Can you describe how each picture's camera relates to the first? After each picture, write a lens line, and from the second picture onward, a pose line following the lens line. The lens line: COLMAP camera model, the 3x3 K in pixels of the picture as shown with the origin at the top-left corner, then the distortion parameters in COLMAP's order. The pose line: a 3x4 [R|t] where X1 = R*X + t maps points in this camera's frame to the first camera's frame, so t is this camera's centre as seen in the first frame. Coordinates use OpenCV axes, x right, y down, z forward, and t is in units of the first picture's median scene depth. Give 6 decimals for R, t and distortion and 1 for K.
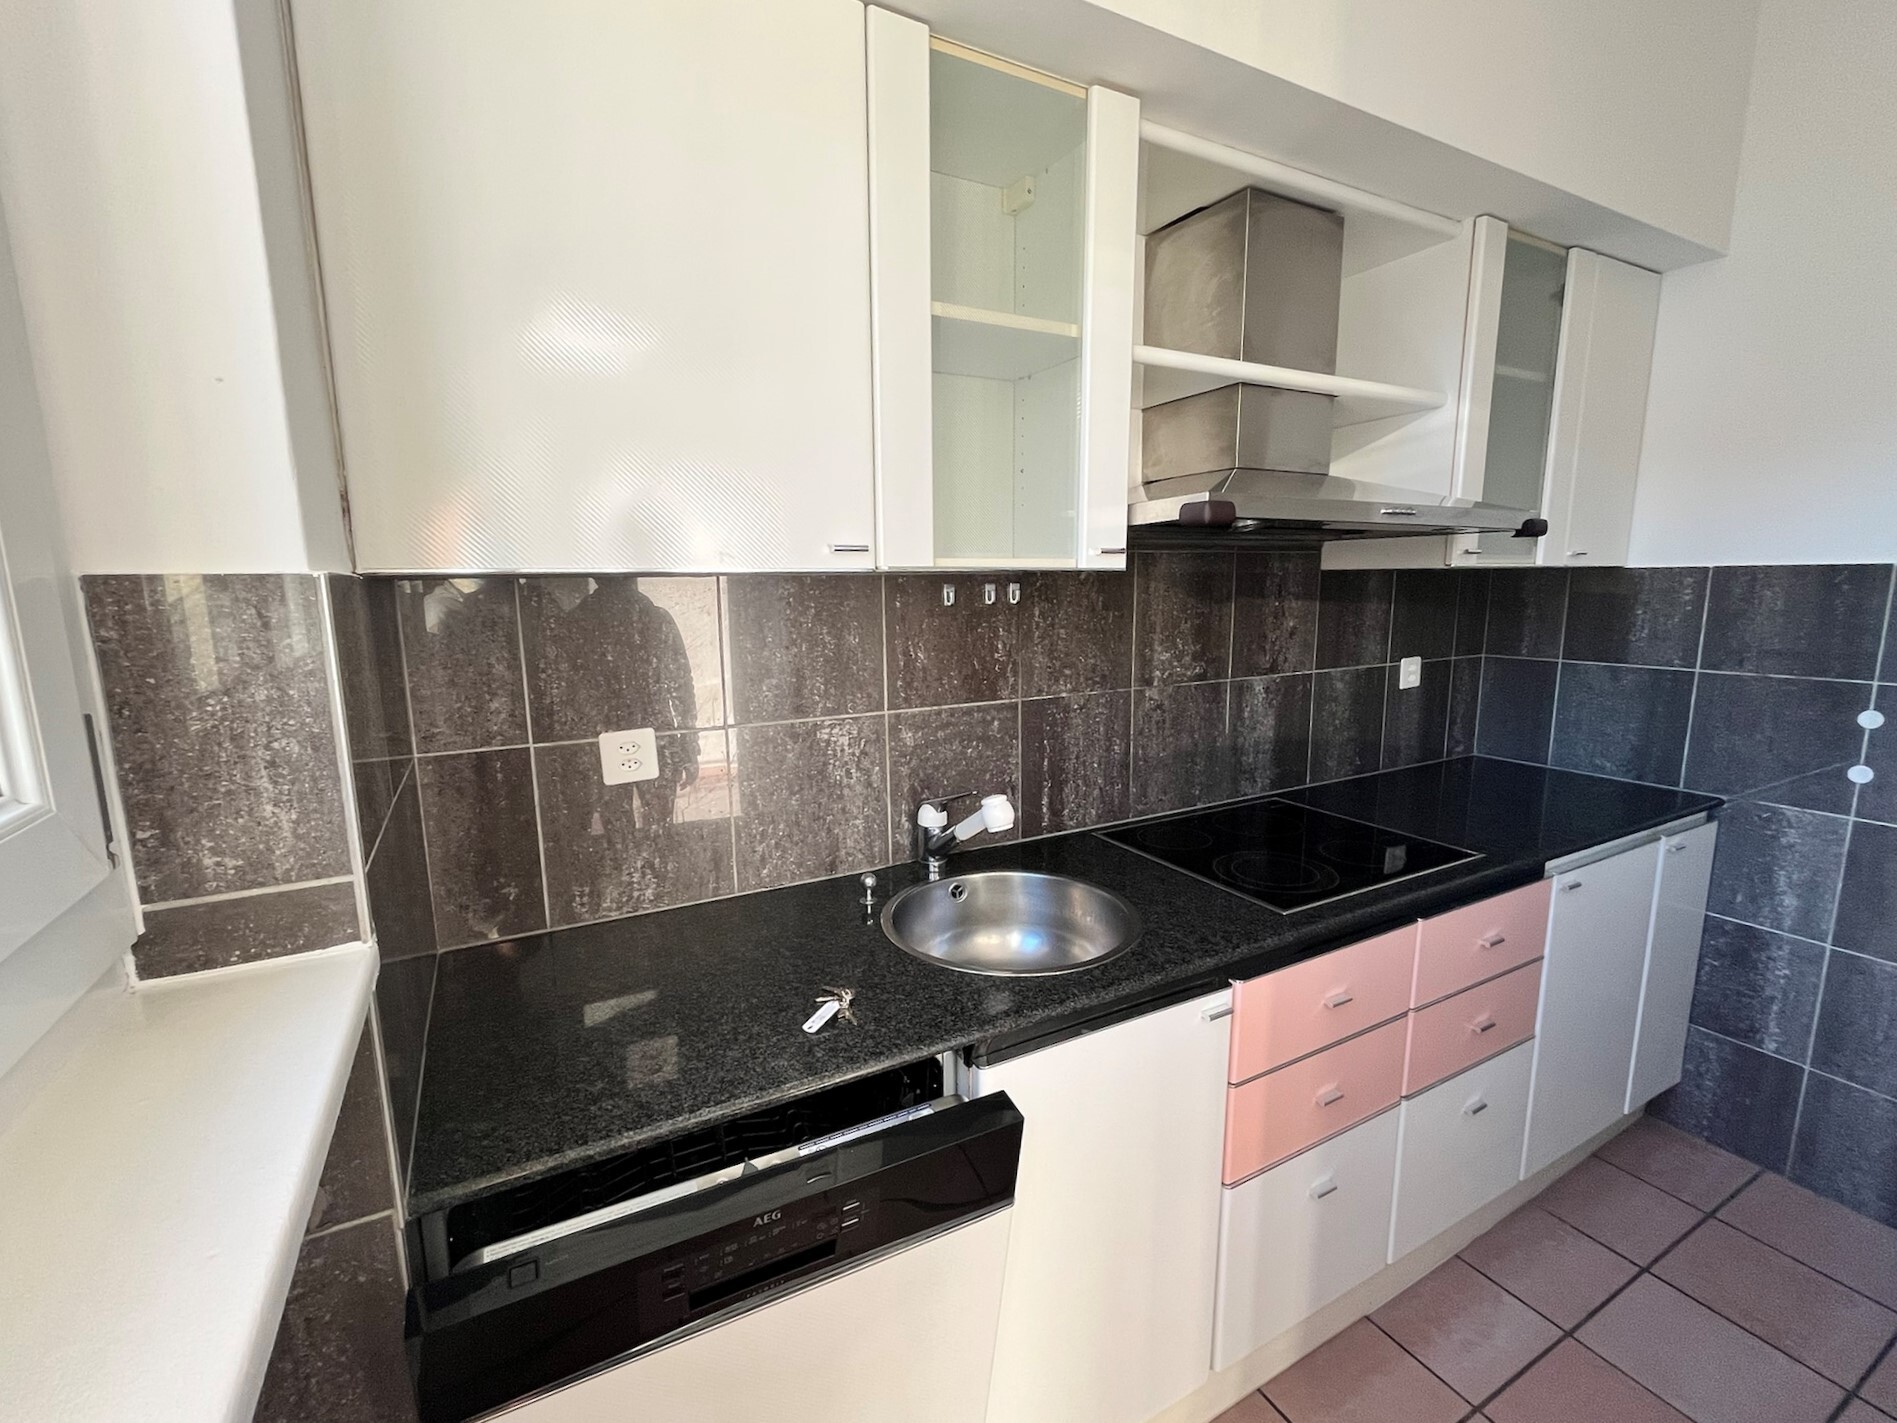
lens RADIAL K [[832.7, 0, 945.4], [0, 832.7, 713.6], [0, 0, 1]] dist [0.001539, 0.000178]
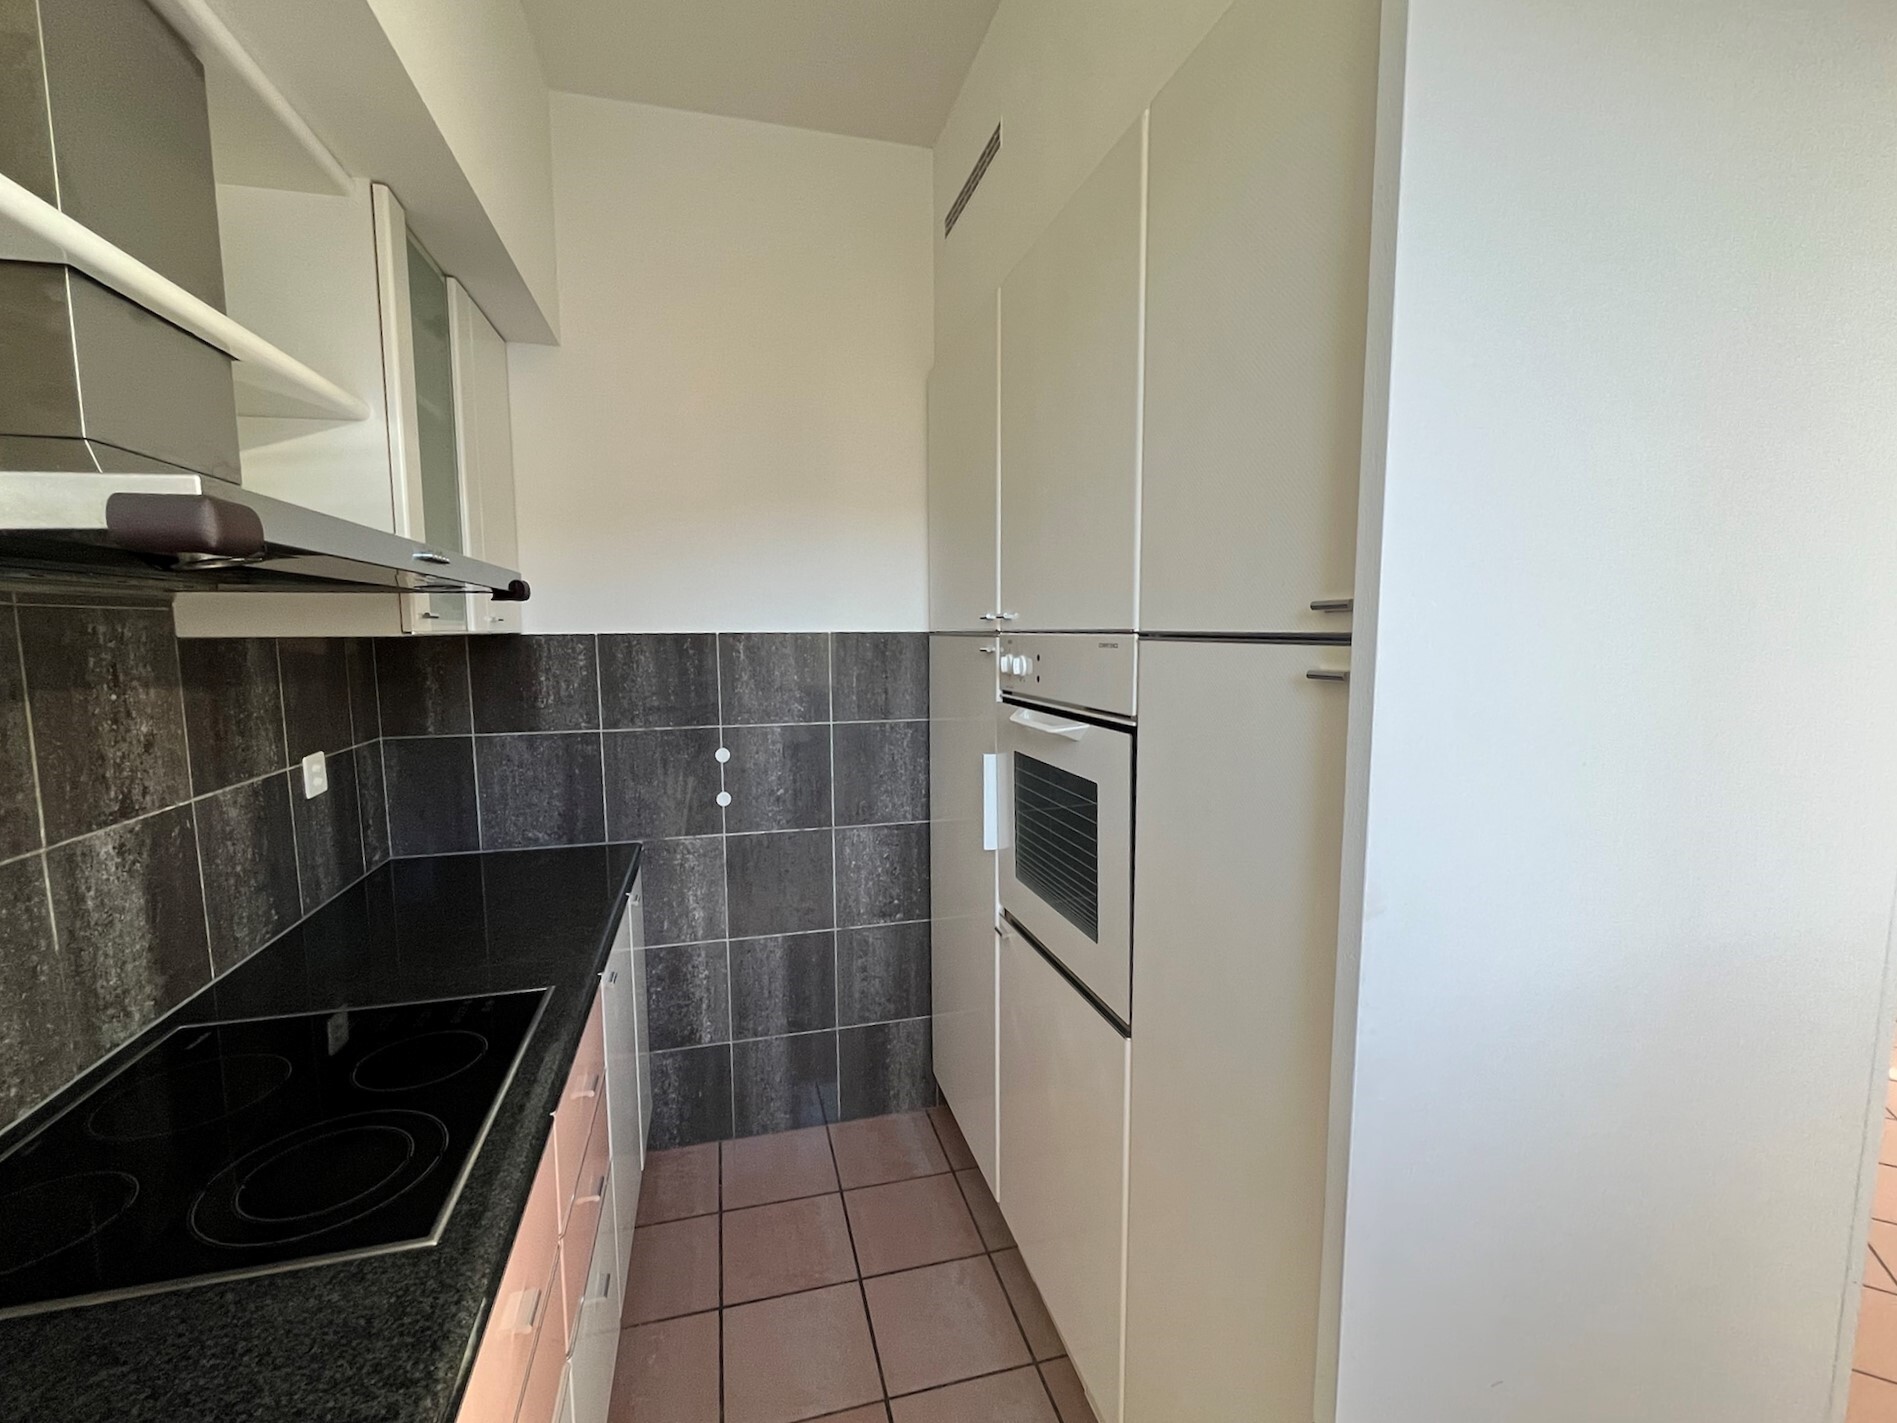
lens RADIAL K [[832.7, 0, 944.8], [0, 832.7, 721.8], [0, 0, 1]] dist [0.001539, 0.000178]
pose [[0.236151, -0.101296, 0.966422, -0.019717], [0.159271, 0.985136, 0.064338, -0.062041], [-0.958575, 0.138730, 0.248774, 0.318726]]
